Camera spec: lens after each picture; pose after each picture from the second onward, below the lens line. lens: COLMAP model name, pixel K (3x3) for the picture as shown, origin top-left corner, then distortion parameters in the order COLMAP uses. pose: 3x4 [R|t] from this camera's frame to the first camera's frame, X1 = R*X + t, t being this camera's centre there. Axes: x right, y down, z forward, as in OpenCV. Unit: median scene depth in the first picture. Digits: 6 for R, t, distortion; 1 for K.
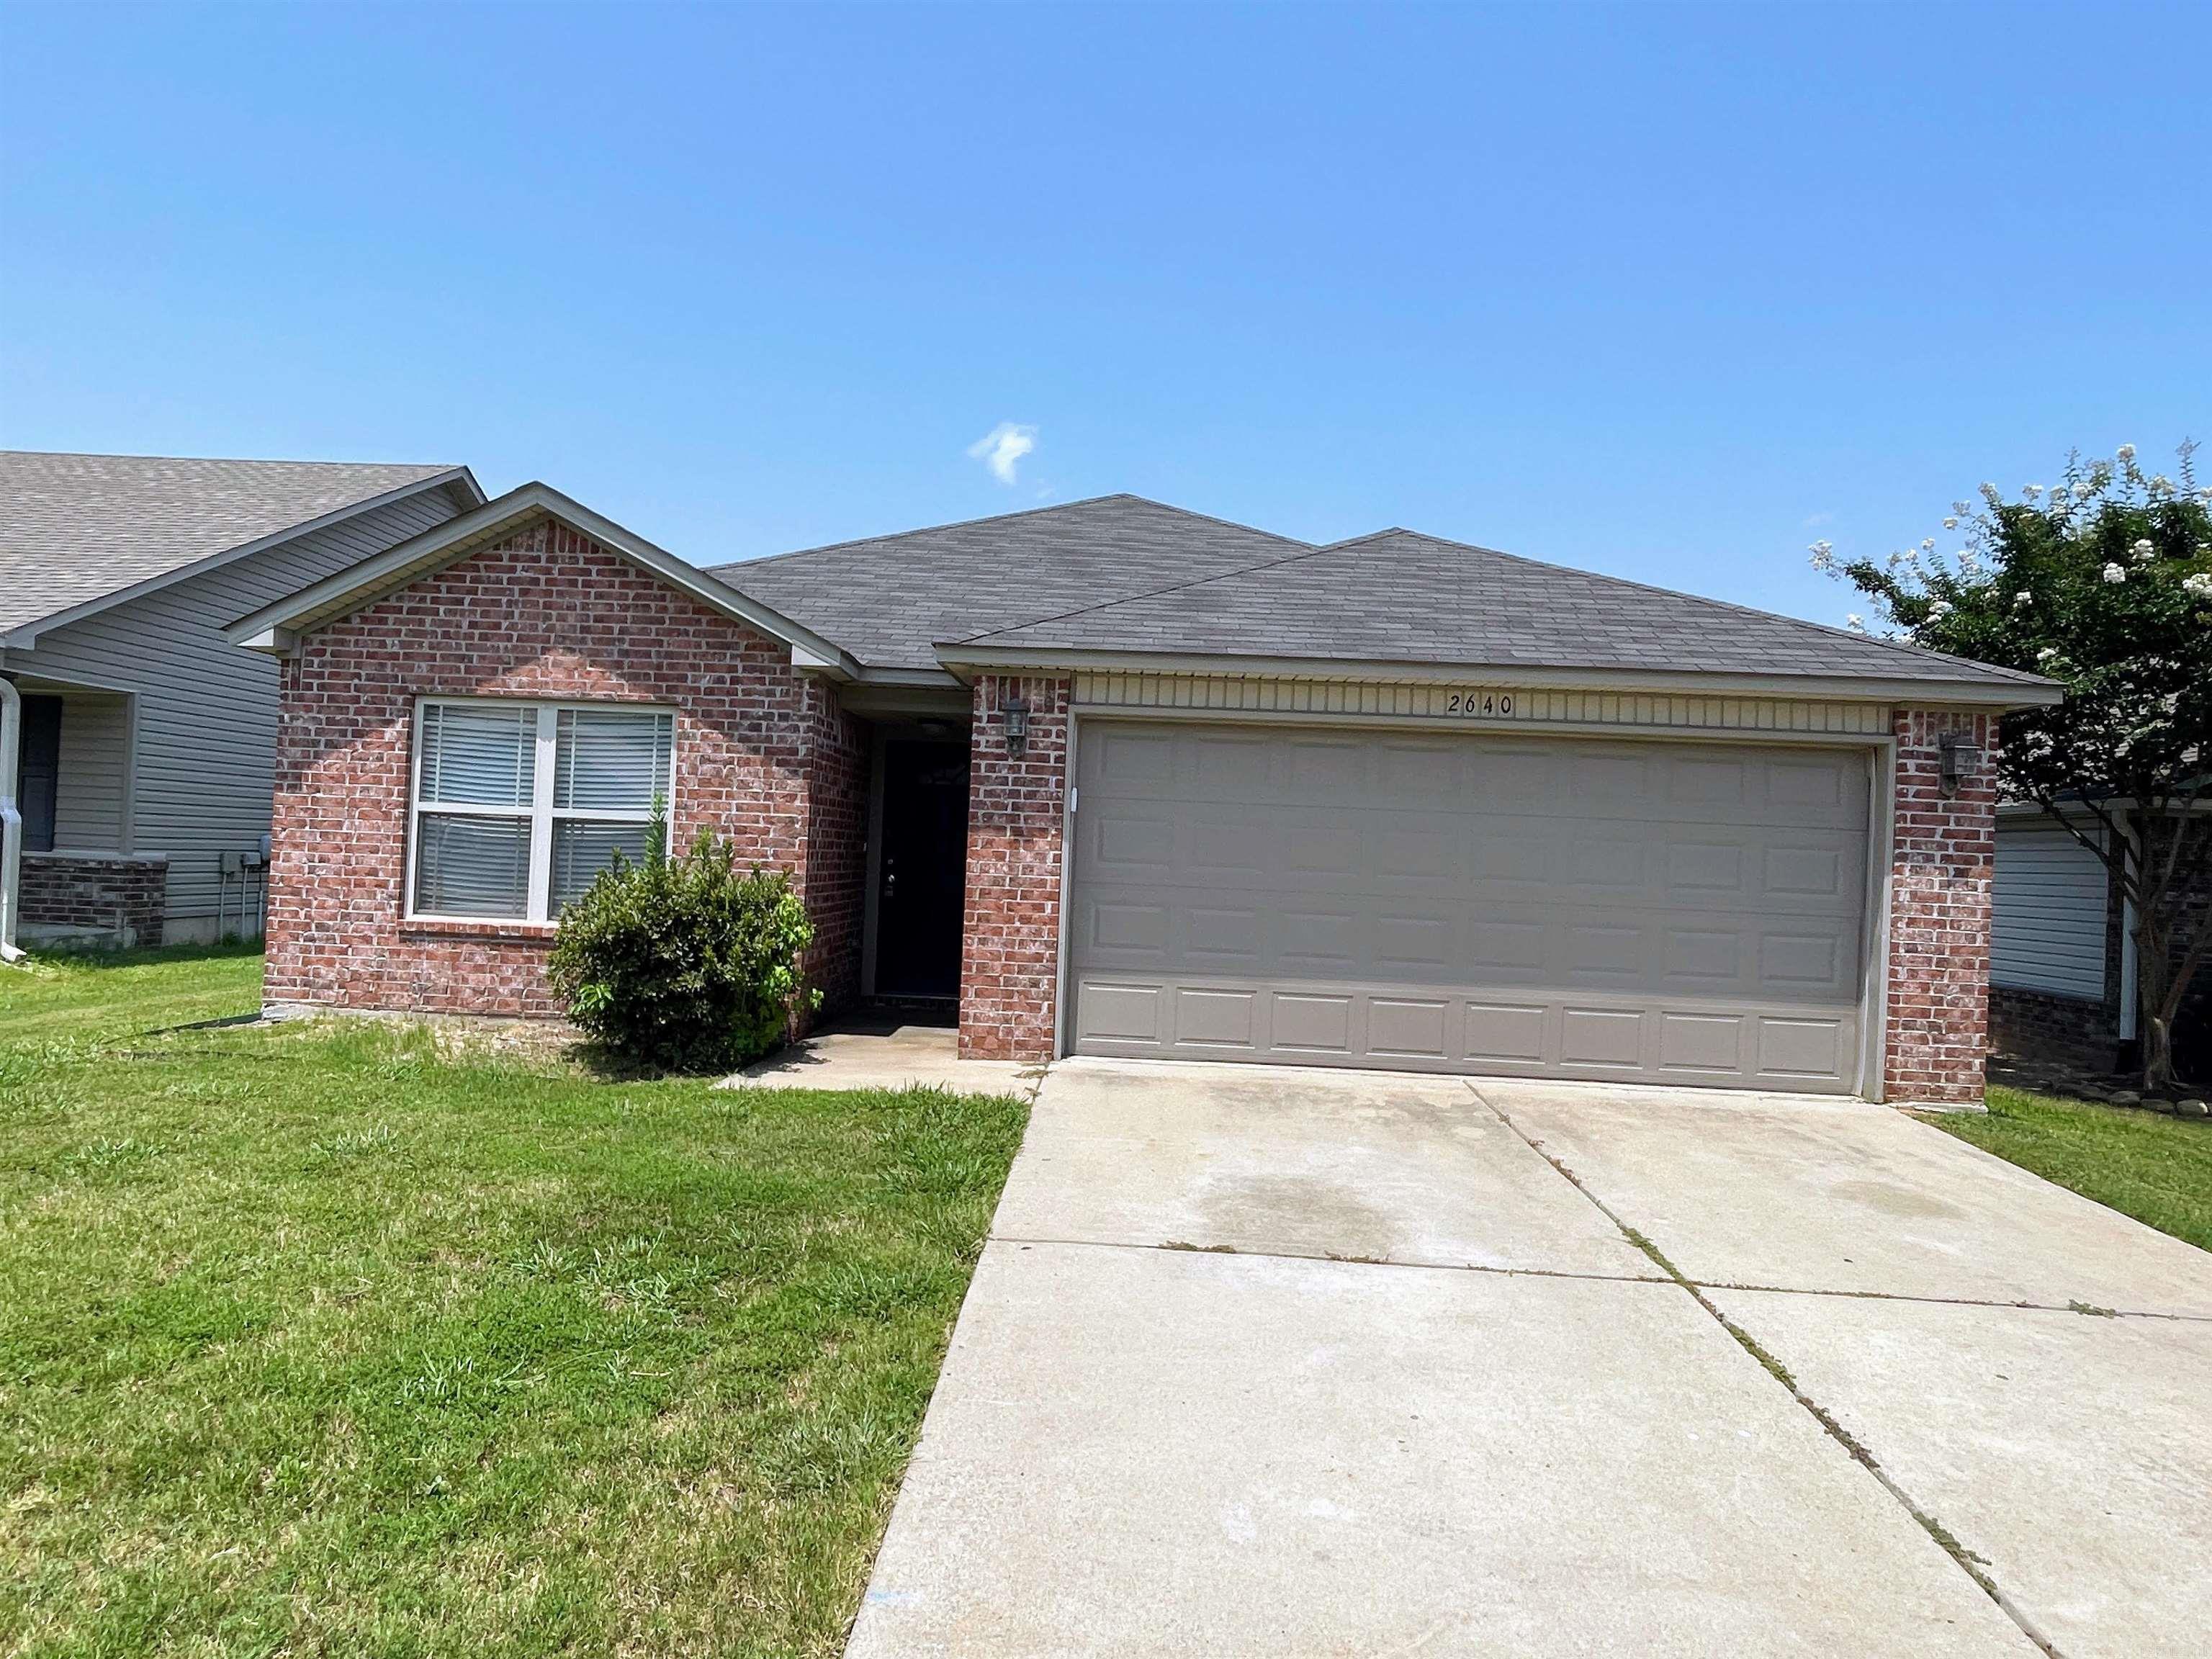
lens RADIAL K [[1303.7, 0, 1106.0], [0, 1303.7, 829.5], [0, 0, 1]] dist [0.037856, -0.081603]
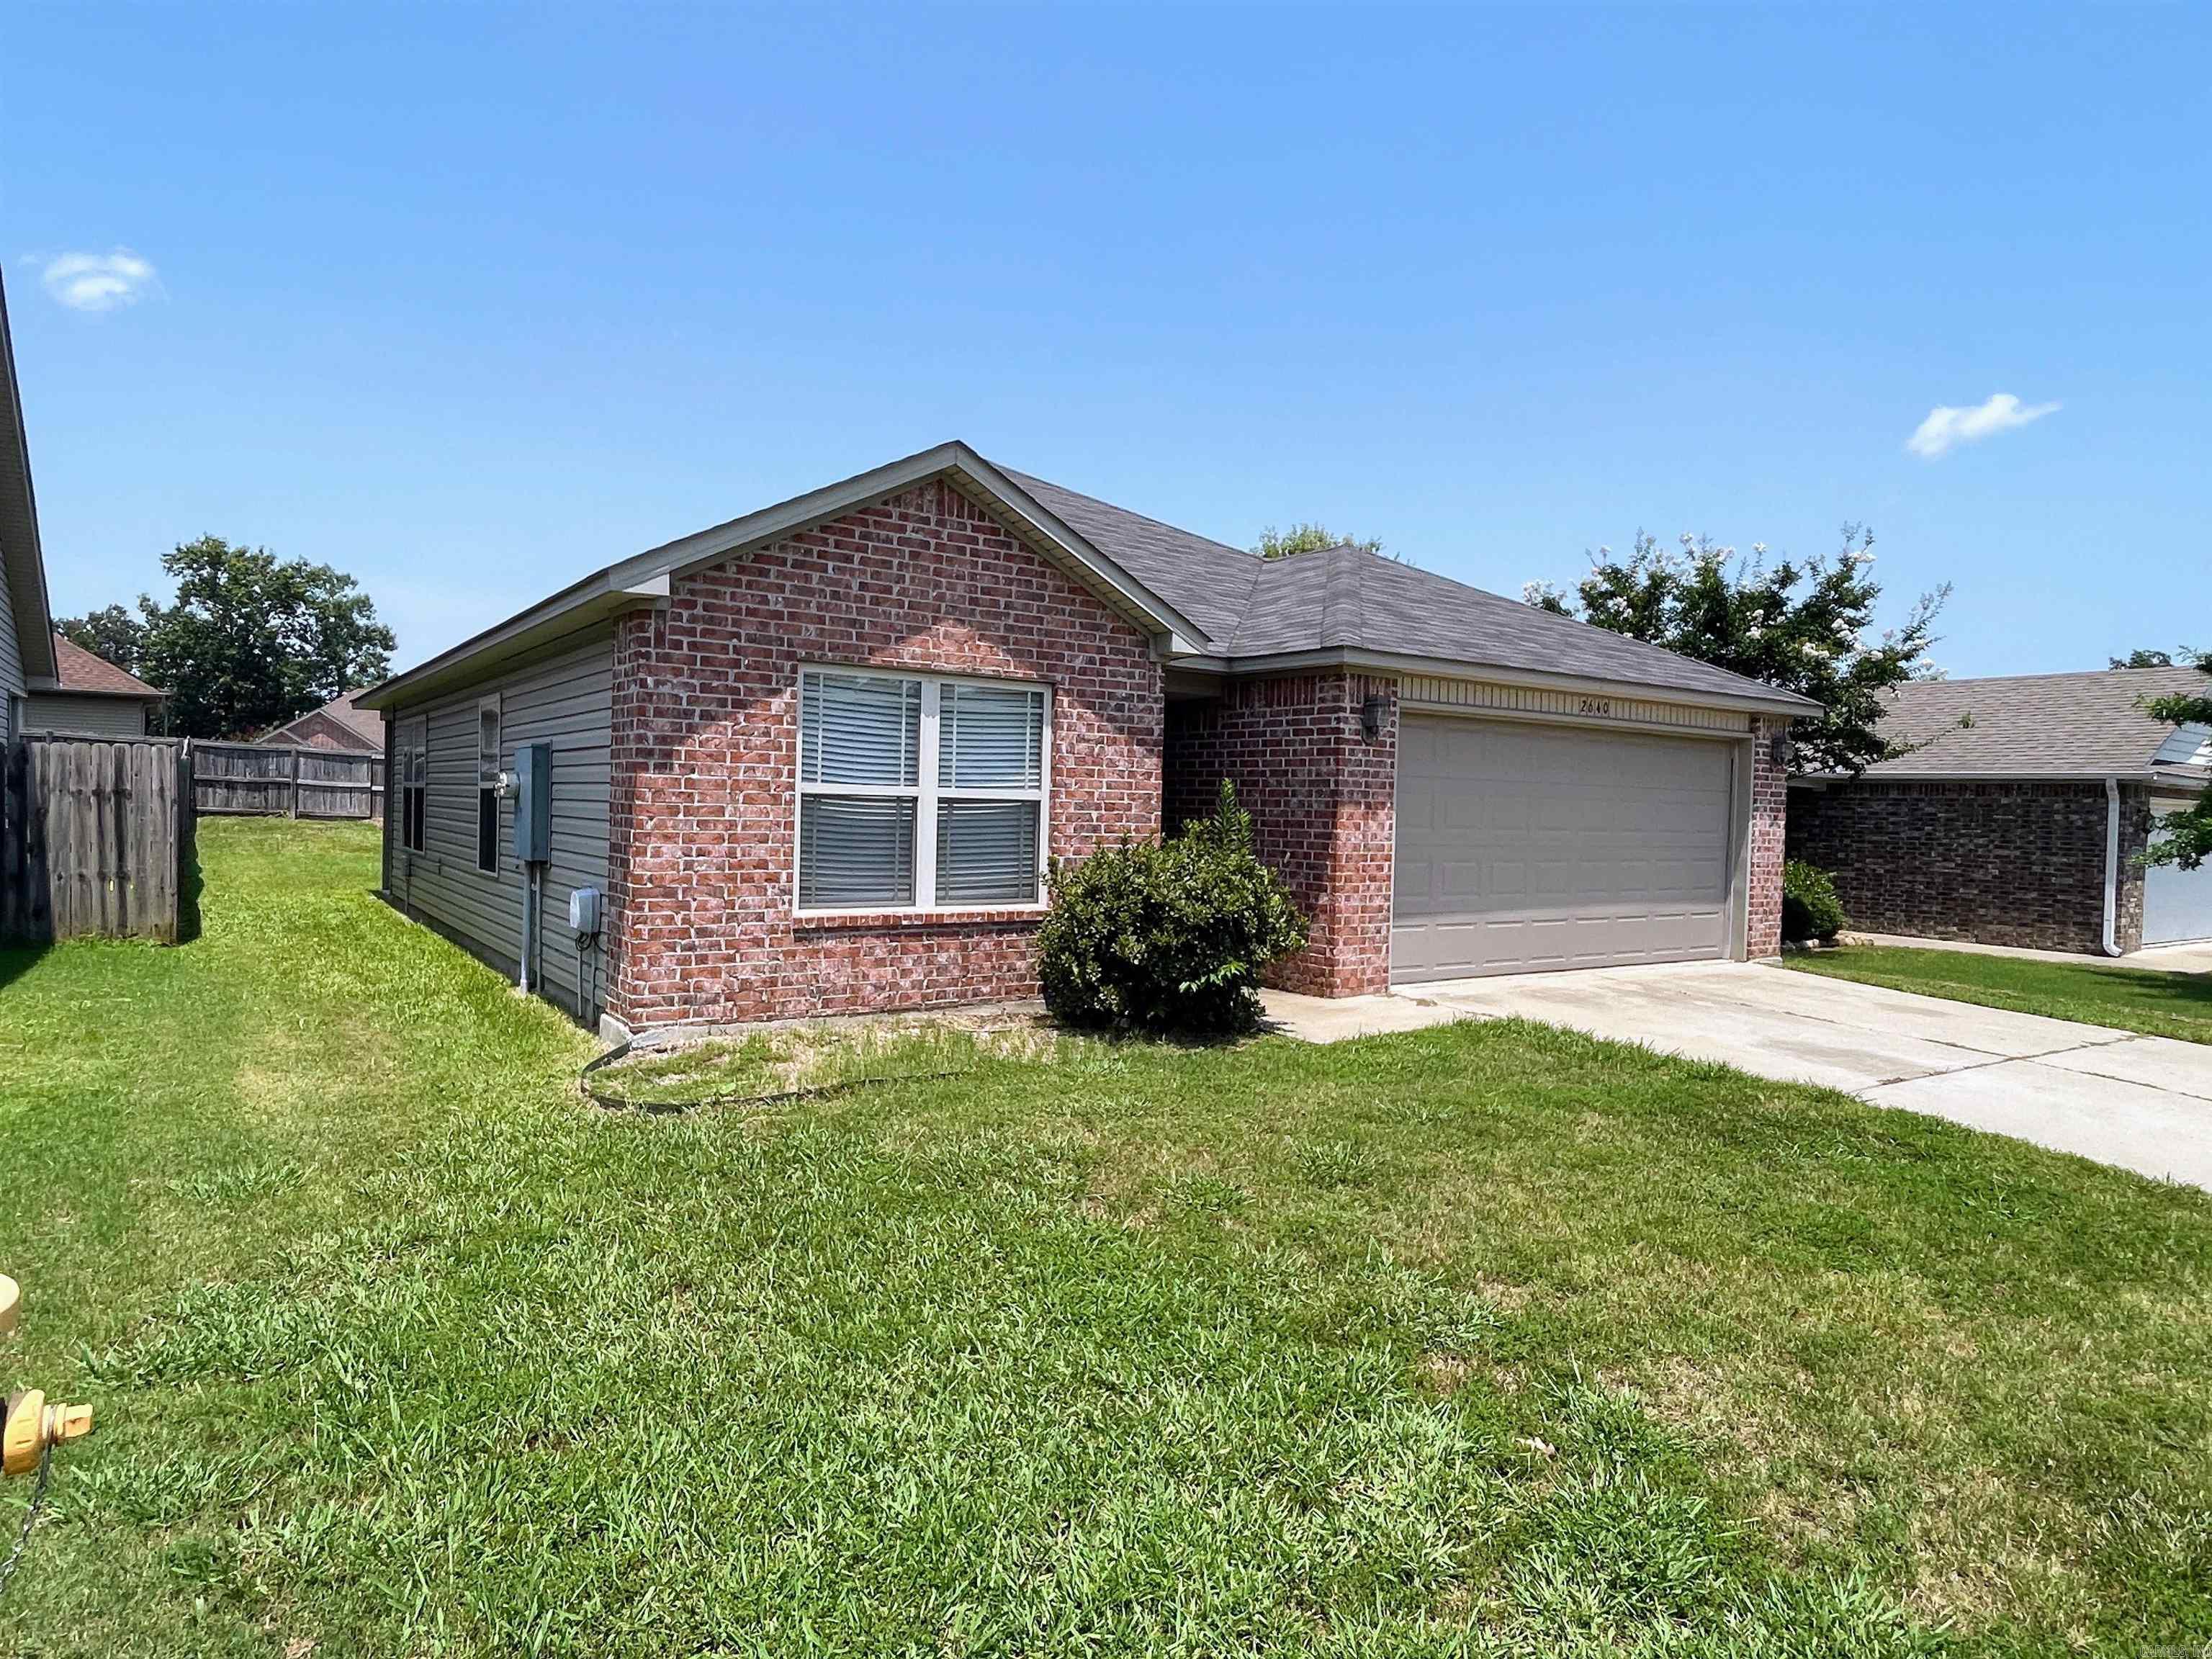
lens RADIAL K [[1303.7, 0, 1106.0], [0, 1303.7, 829.5], [0, 0, 1]] dist [0.037856, -0.081603]
pose [[0.799356, -0.033719, 0.599910, -0.901888], [-0.003664, 0.998132, 0.060984, -0.044682], [-0.600846, -0.050946, 0.797740, 0.172137]]
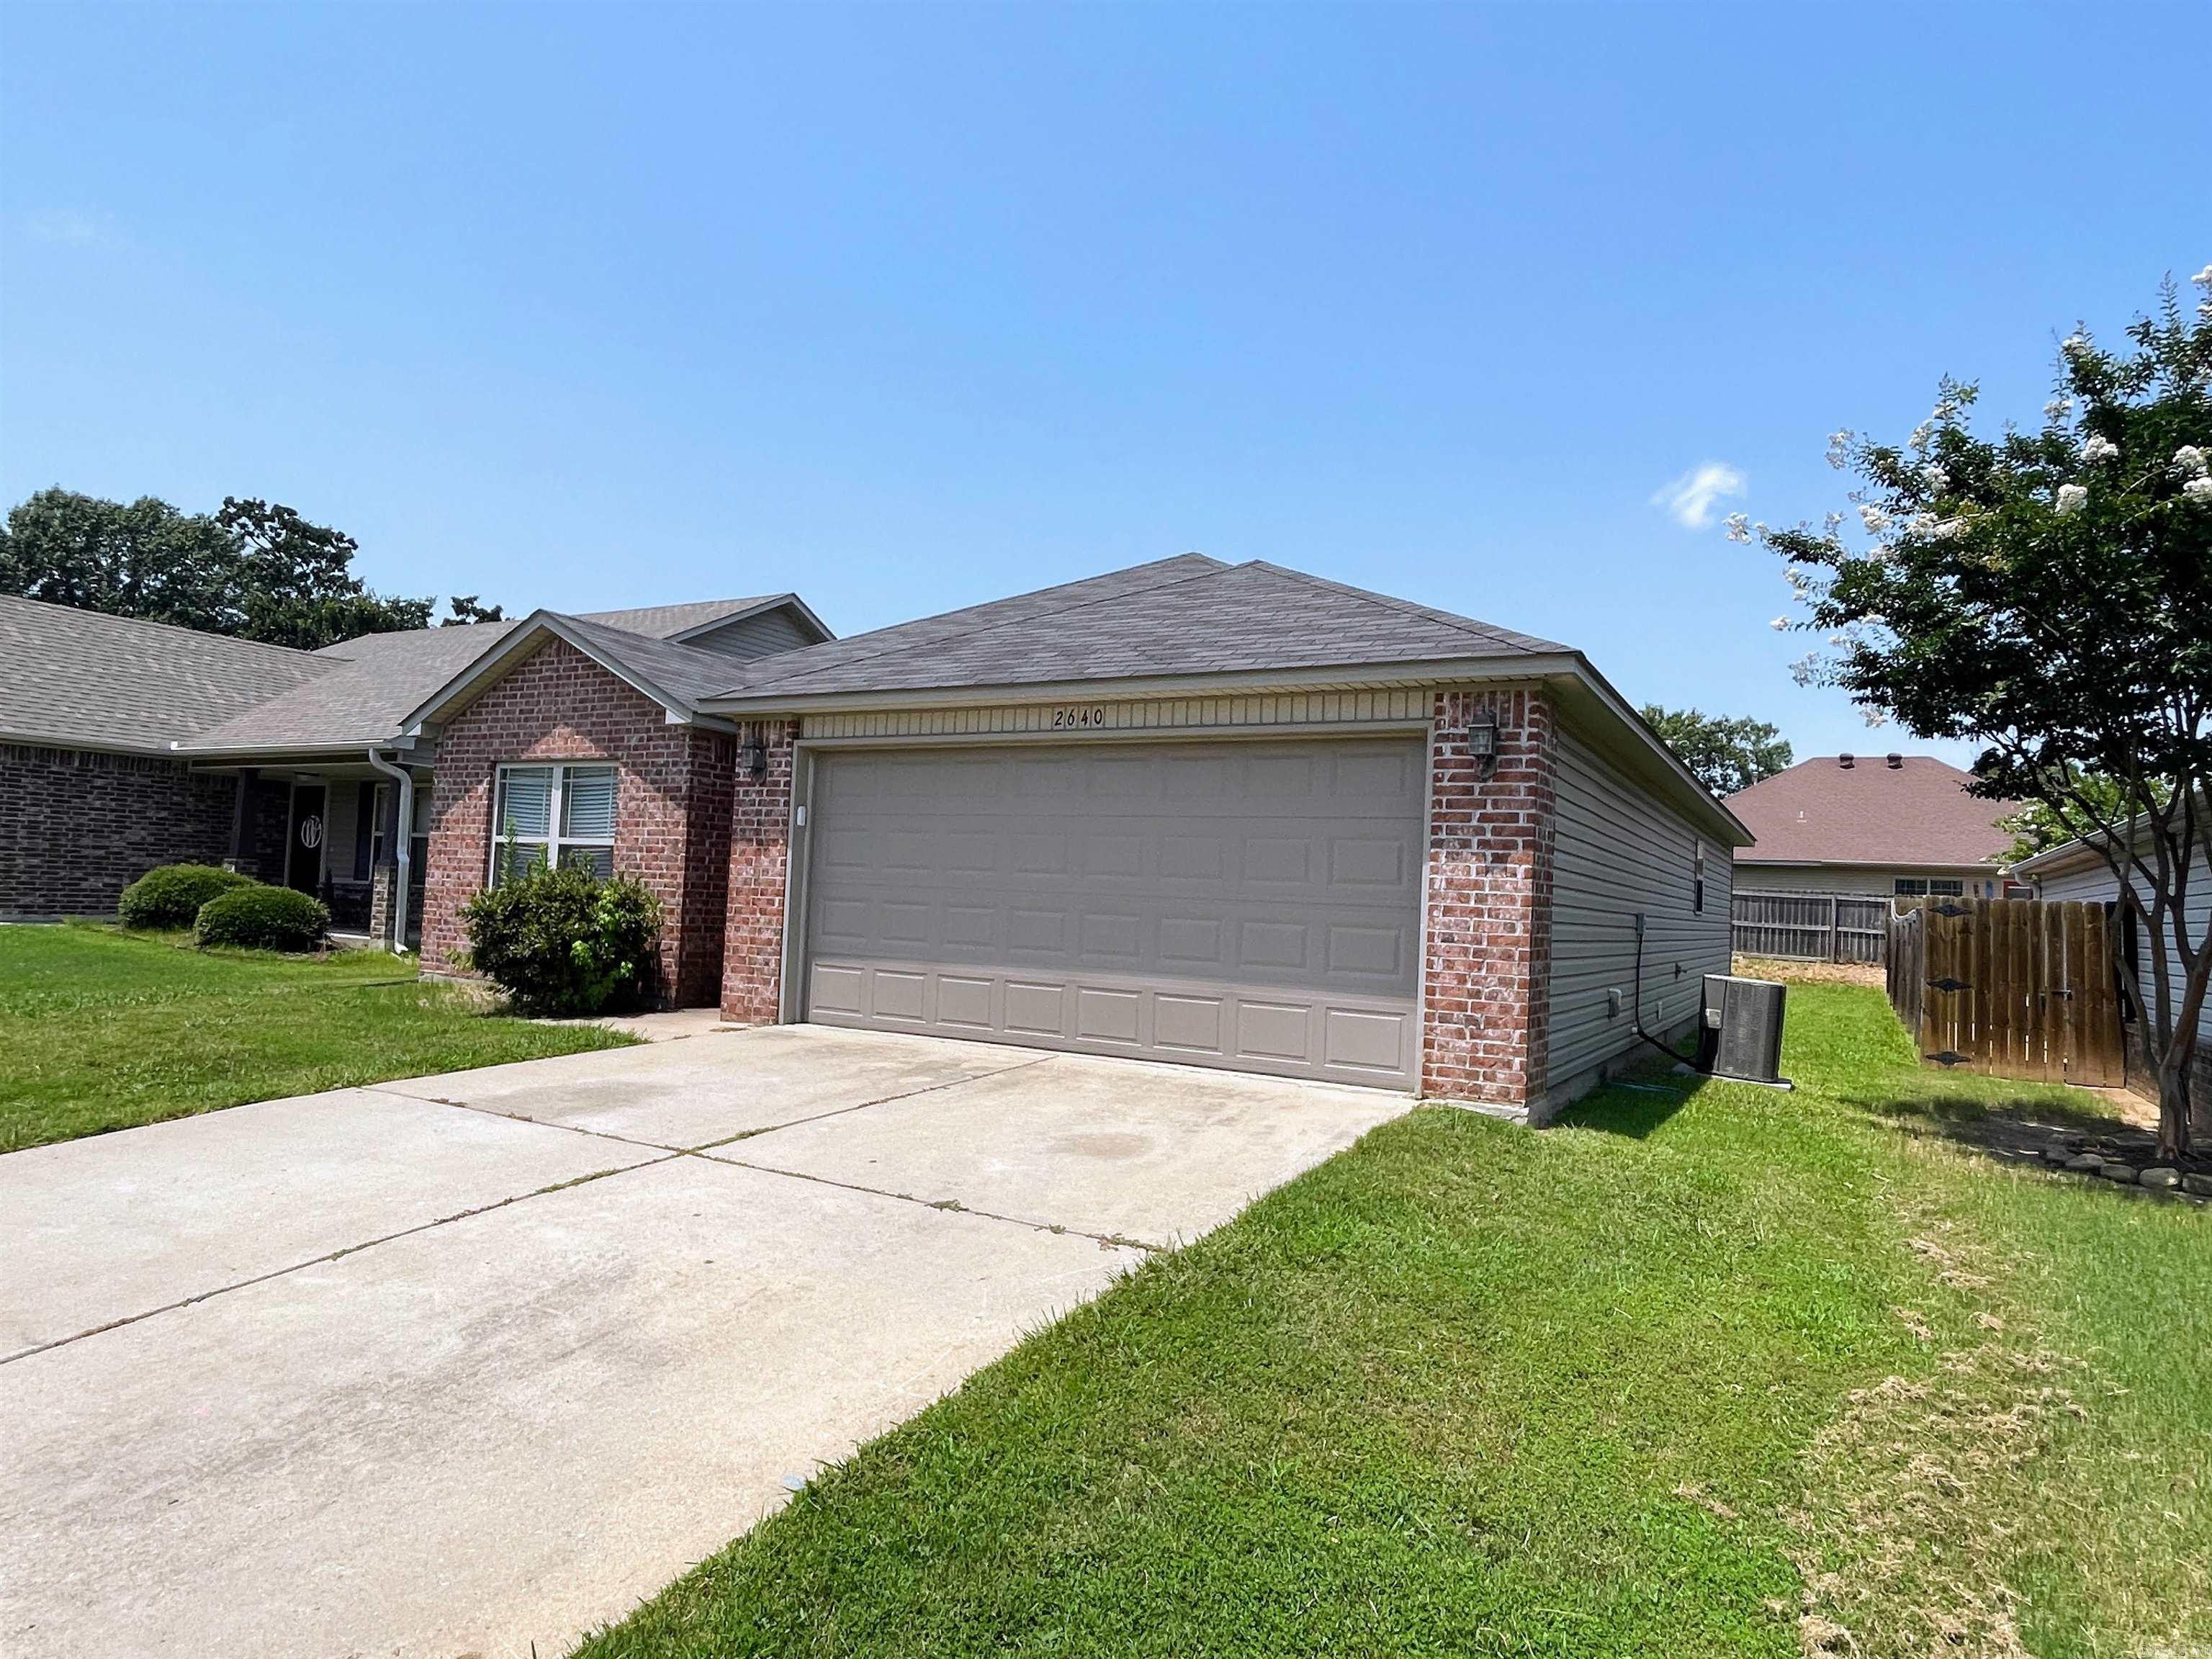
lens RADIAL K [[1322.5, 0, 1106.0], [0, 1322.5, 829.5], [0, 0, 1]] dist [0.036471, -0.085816]
pose [[0.885917, -0.030218, -0.462858, 0.760482], [0.004189, 0.998356, -0.057160, 0.059181], [0.463825, 0.048700, 0.884588, 0.015170]]
